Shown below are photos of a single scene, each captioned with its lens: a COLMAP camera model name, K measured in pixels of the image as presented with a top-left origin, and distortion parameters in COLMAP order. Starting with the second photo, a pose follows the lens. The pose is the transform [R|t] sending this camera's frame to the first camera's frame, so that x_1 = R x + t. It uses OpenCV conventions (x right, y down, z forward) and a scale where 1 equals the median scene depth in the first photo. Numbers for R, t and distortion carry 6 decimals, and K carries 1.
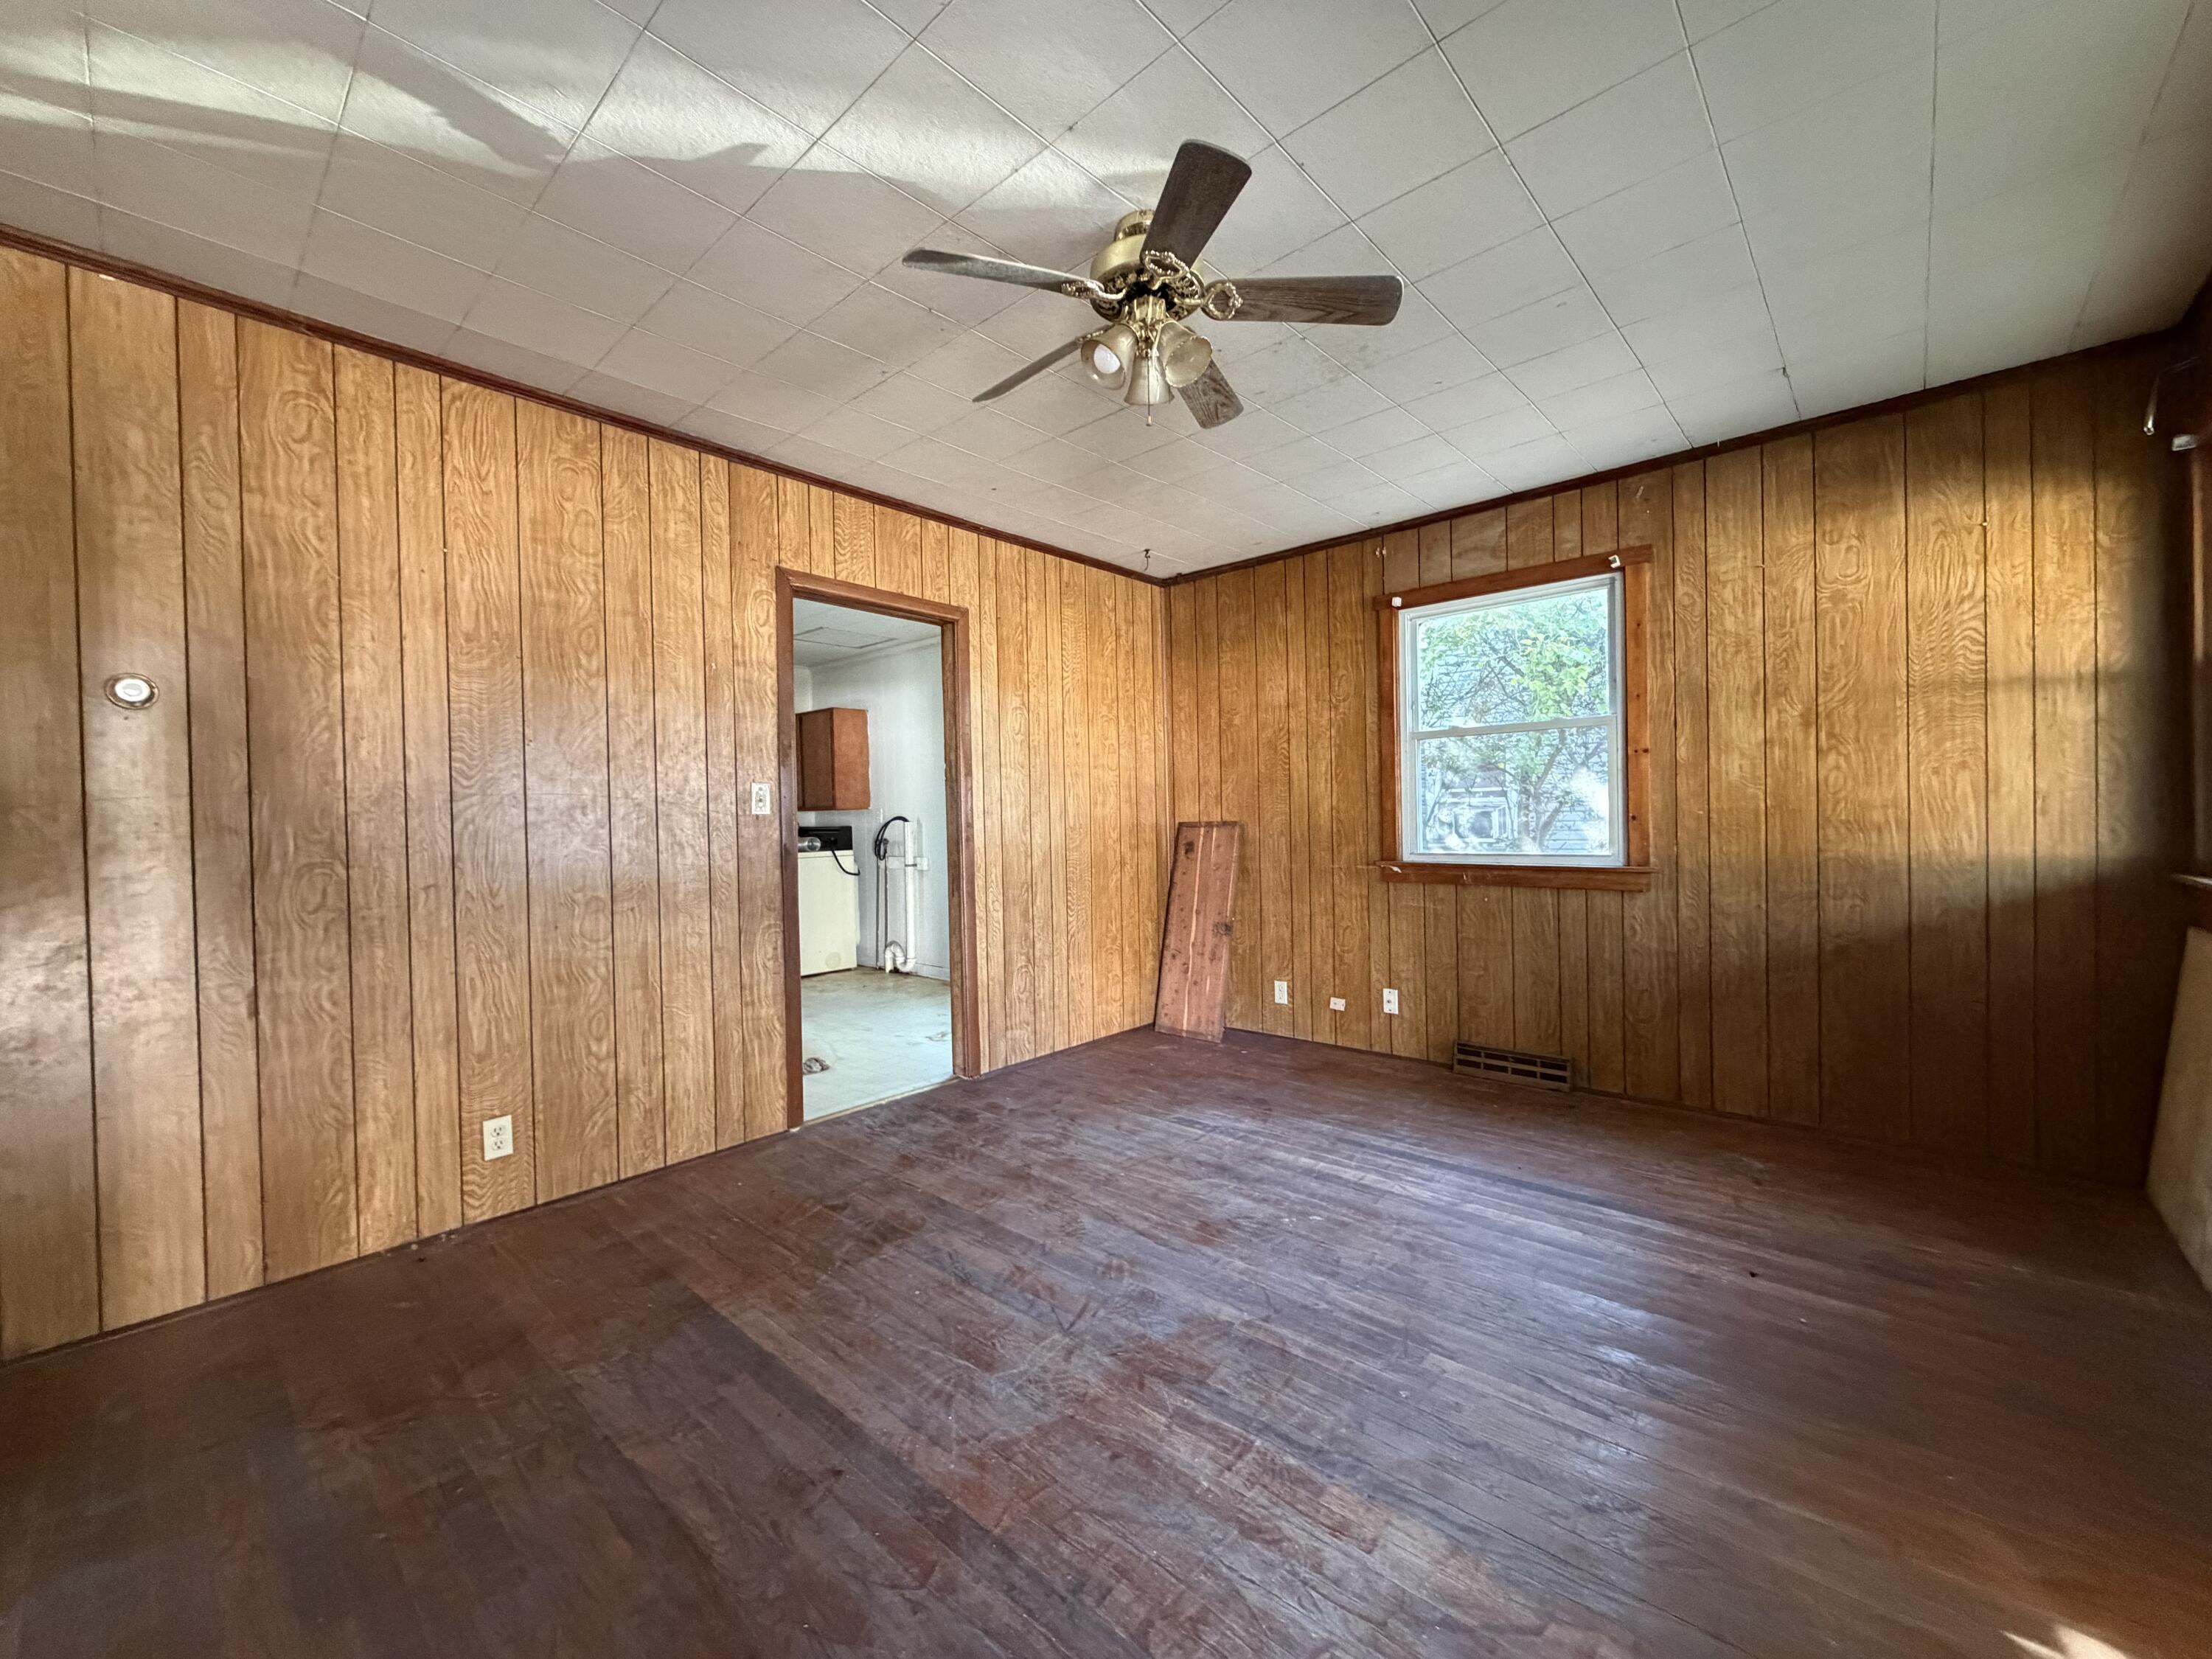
lens RADIAL K [[881.9, 0, 1109.0], [0, 881.9, 827.4], [0, 0, 1]] dist [-0.000325, -0.000384]
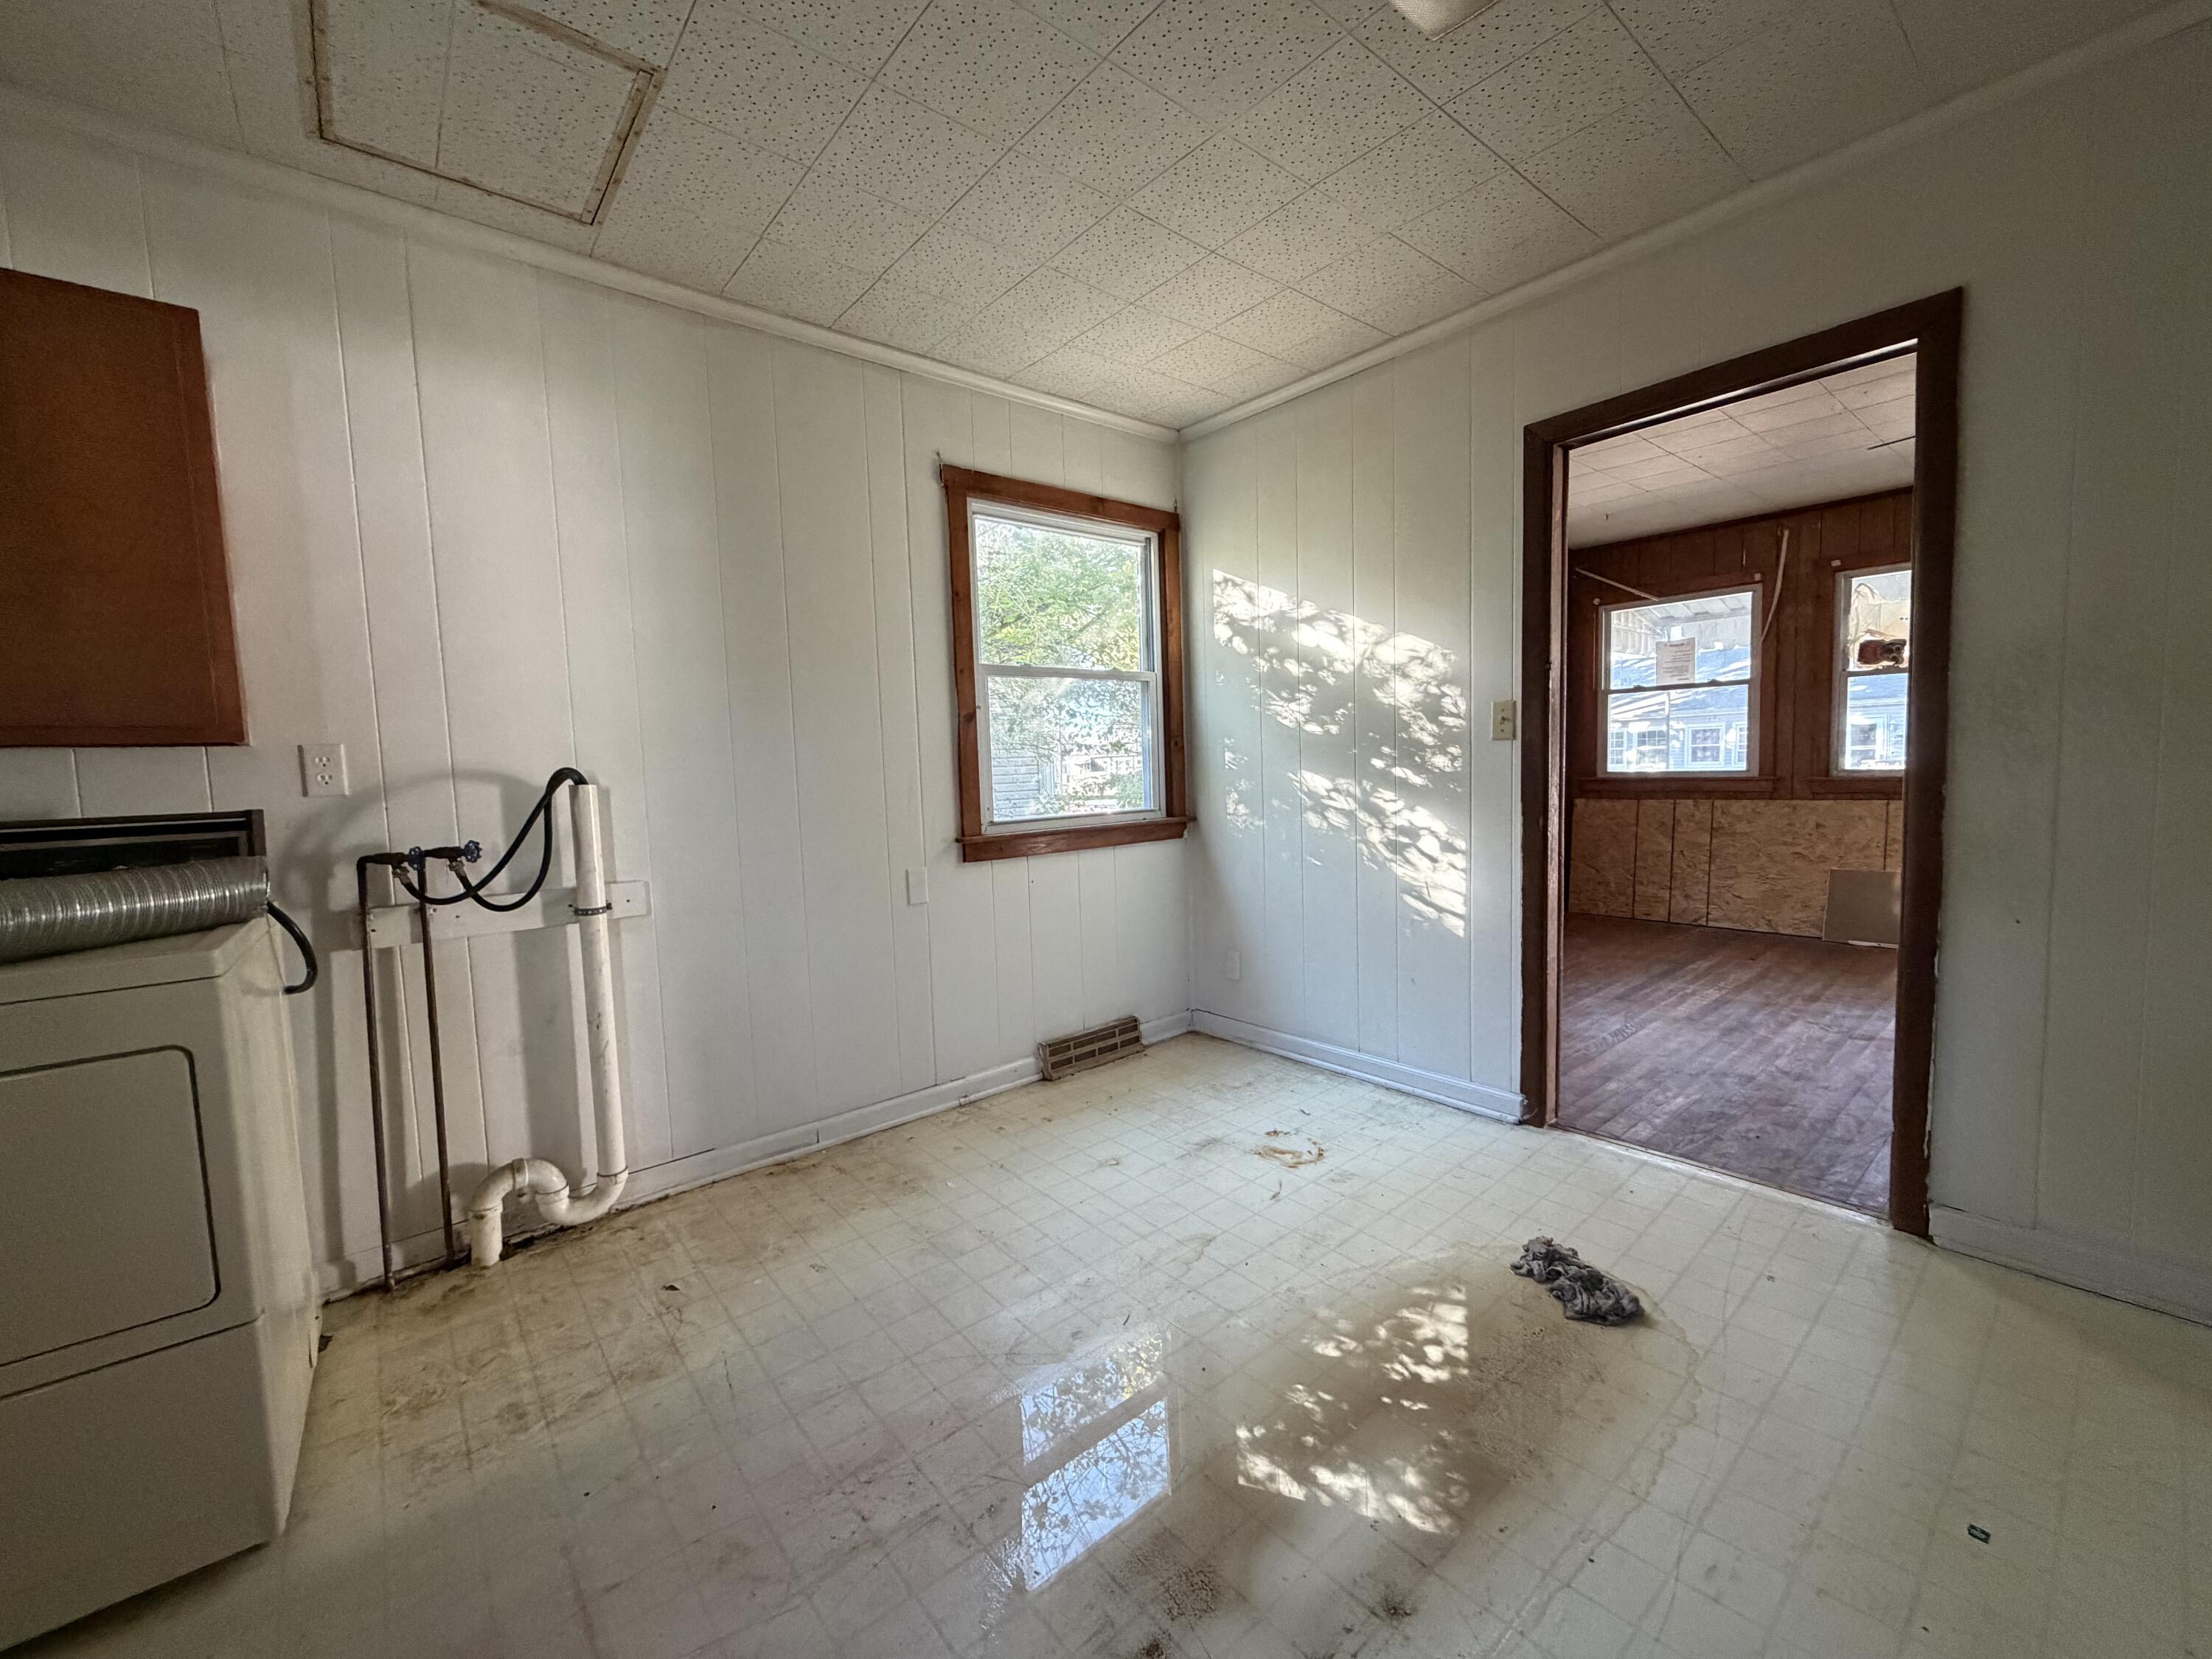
lens RADIAL K [[881.9, 0, 1094.9], [0, 881.9, 832.8], [0, 0, 1]] dist [-0.000325, -0.000384]
pose [[0.149770, -0.067348, 0.986424, -1.174656], [0.041088, 0.997239, 0.061848, -0.001244], [-0.987867, 0.031268, 0.152124, 1.643101]]
